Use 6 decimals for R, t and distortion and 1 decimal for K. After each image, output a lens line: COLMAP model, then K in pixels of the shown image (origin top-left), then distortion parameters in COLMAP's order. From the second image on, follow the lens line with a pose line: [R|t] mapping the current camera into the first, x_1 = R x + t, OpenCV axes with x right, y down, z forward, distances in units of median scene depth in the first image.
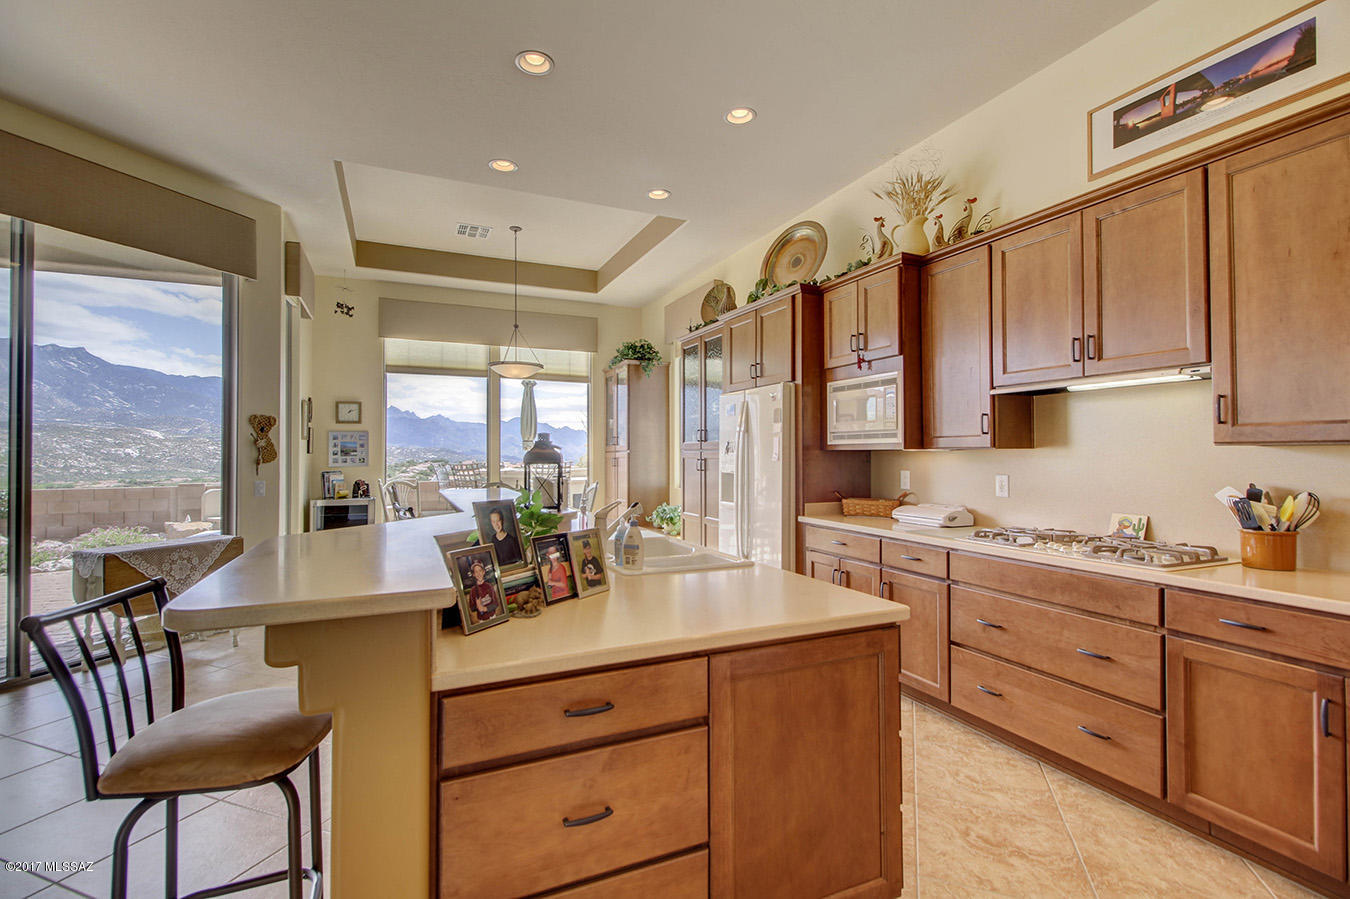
lens RADIAL K [[628.5, 0, 667.4], [0, 628.5, 447.6], [0, 0, 1]] dist [0.017586, 0.000342]
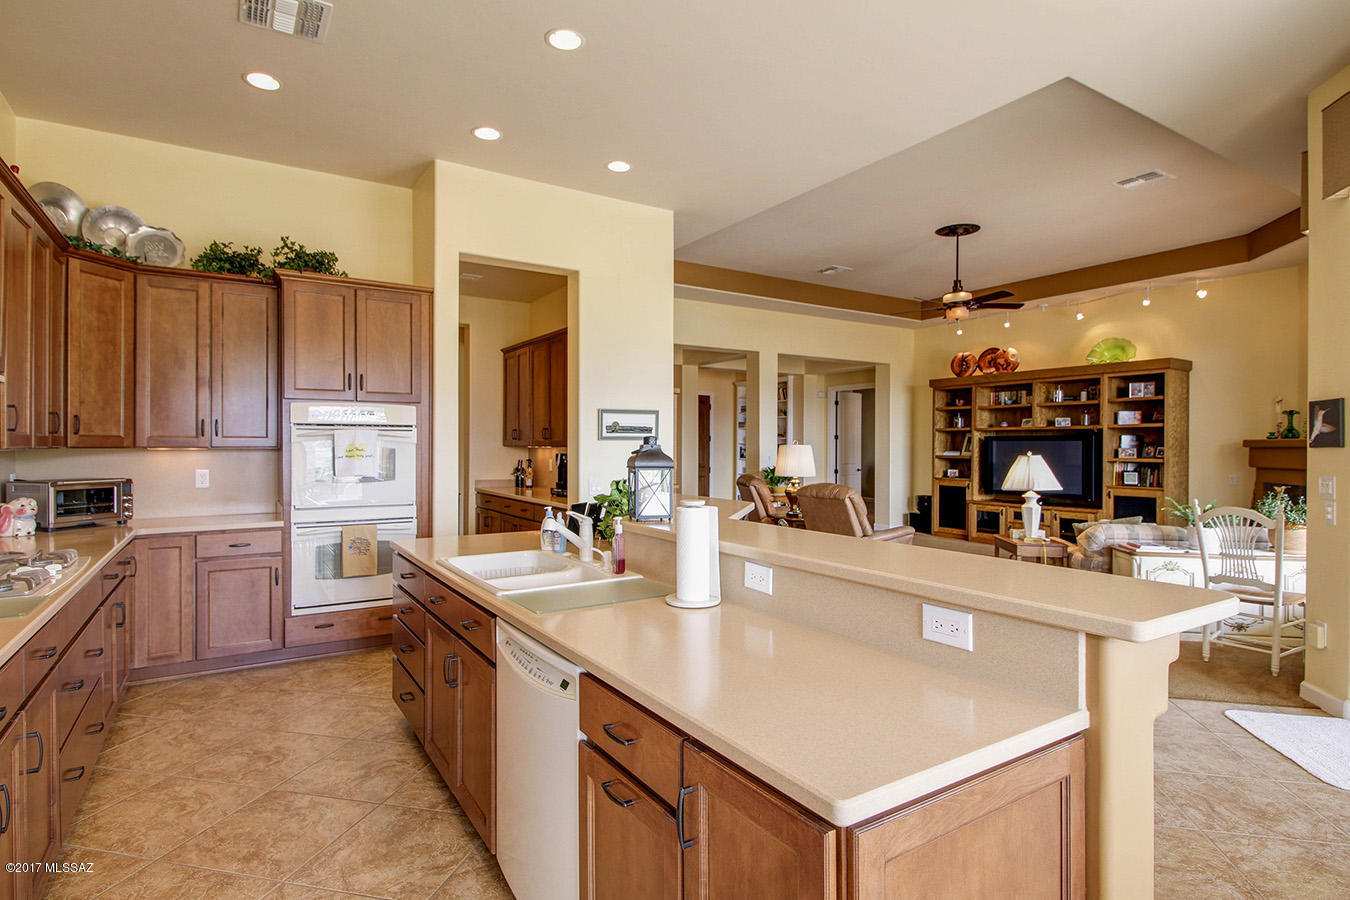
lens RADIAL K [[711.3, 0, 672.6], [0, 711.3, 446.5], [0, 0, 1]] dist [-0.003936, -0.001360]
pose [[-0.988251, 0.019007, -0.151651, -0.042464], [0.020075, 0.999783, -0.005512, 0.017849], [0.151514, -0.008492, -0.988419, 1.353611]]
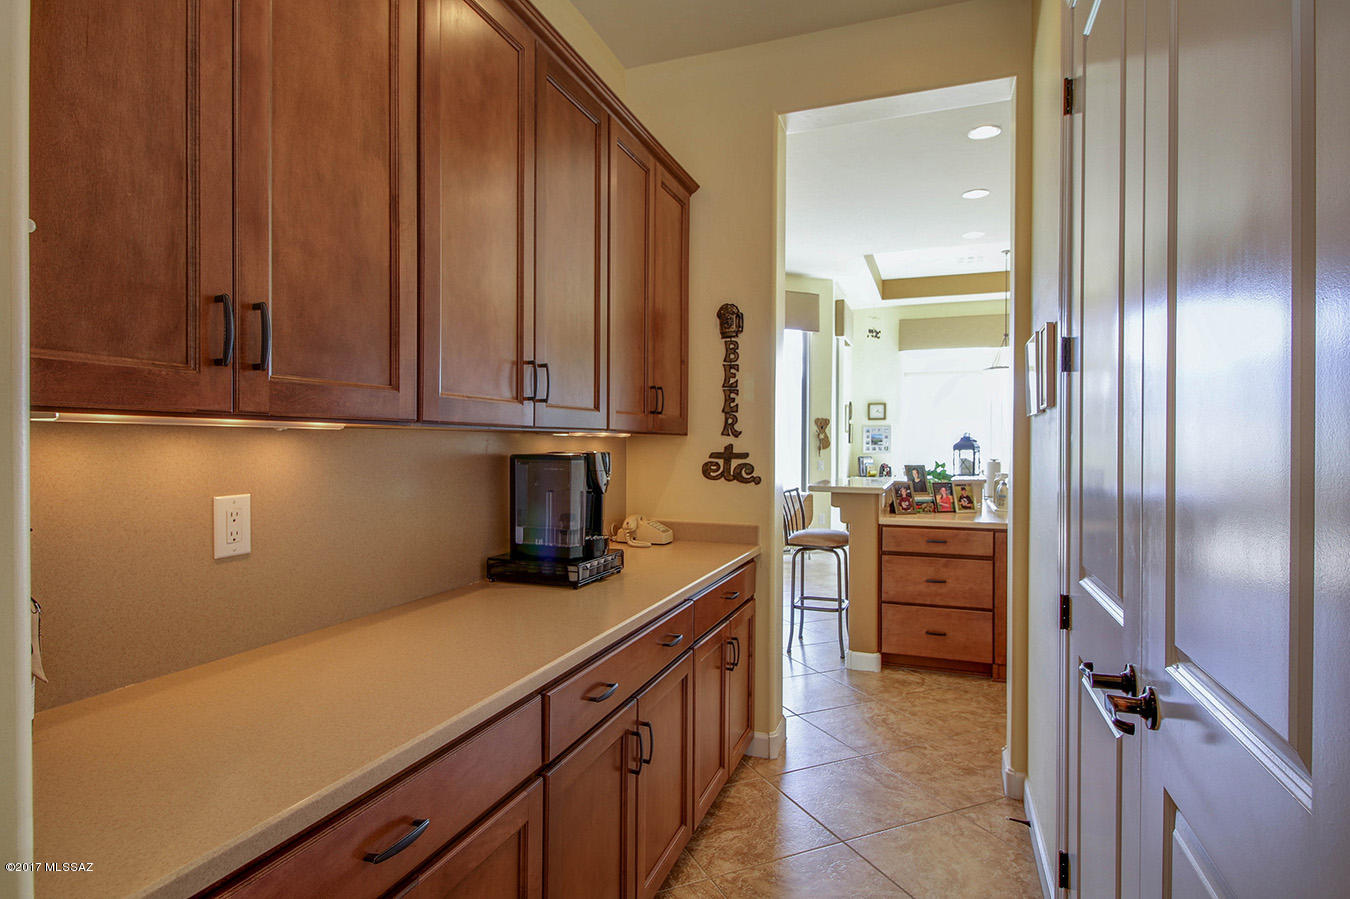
lens RADIAL K [[711.3, 0, 672.9], [0, 711.3, 445.1], [0, 0, 1]] dist [-0.003936, -0.001360]
pose [[0.720632, 0.007624, -0.693276, 0.833106], [0.001257, 0.999924, 0.012303, -0.019999], [0.693316, -0.009738, 0.720568, -1.392609]]
